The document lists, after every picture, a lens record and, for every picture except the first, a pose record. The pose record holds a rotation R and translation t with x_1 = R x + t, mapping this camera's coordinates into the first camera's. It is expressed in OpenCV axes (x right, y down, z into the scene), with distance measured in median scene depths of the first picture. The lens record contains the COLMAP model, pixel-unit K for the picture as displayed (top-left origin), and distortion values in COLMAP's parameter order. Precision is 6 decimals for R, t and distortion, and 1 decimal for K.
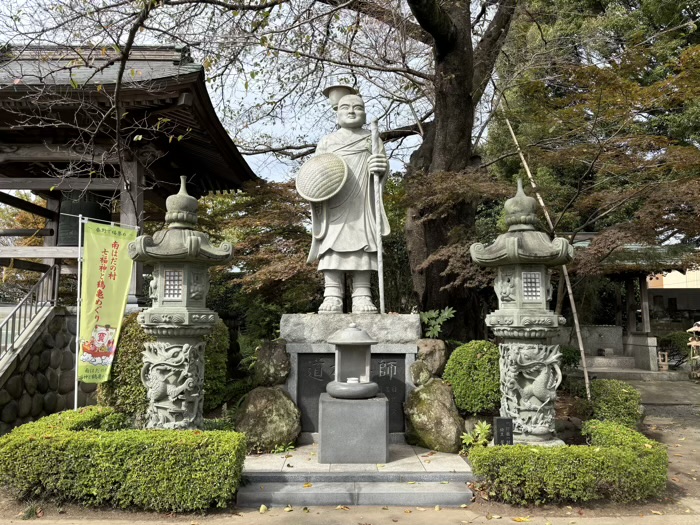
lens RADIAL K [[531.0, 0, 350.0], [0, 531.0, 262.5], [0, 0, 1]] dist [0.067083, -0.076452]
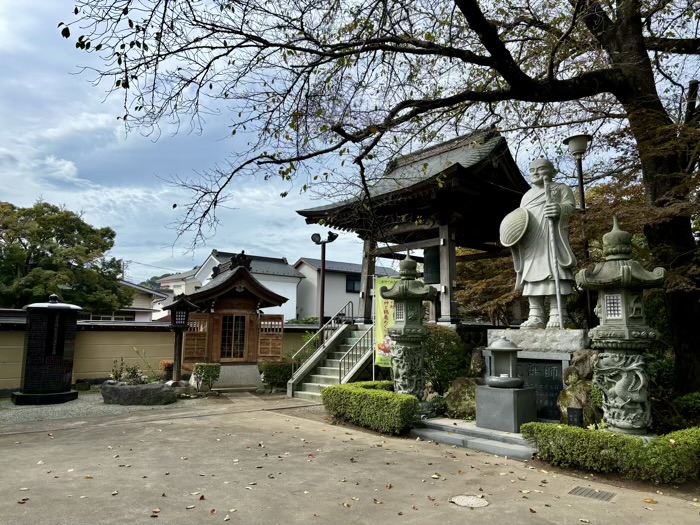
lens RADIAL K [[518.0, 0, 350.0], [0, 518.0, 262.5], [0, 0, 1]] dist [0.000236, -0.002285]
pose [[0.656455, -0.093749, -0.748518, 0.736167], [0.066931, 0.995573, -0.065992, -0.014481], [0.751390, -0.006778, 0.659823, -0.203772]]
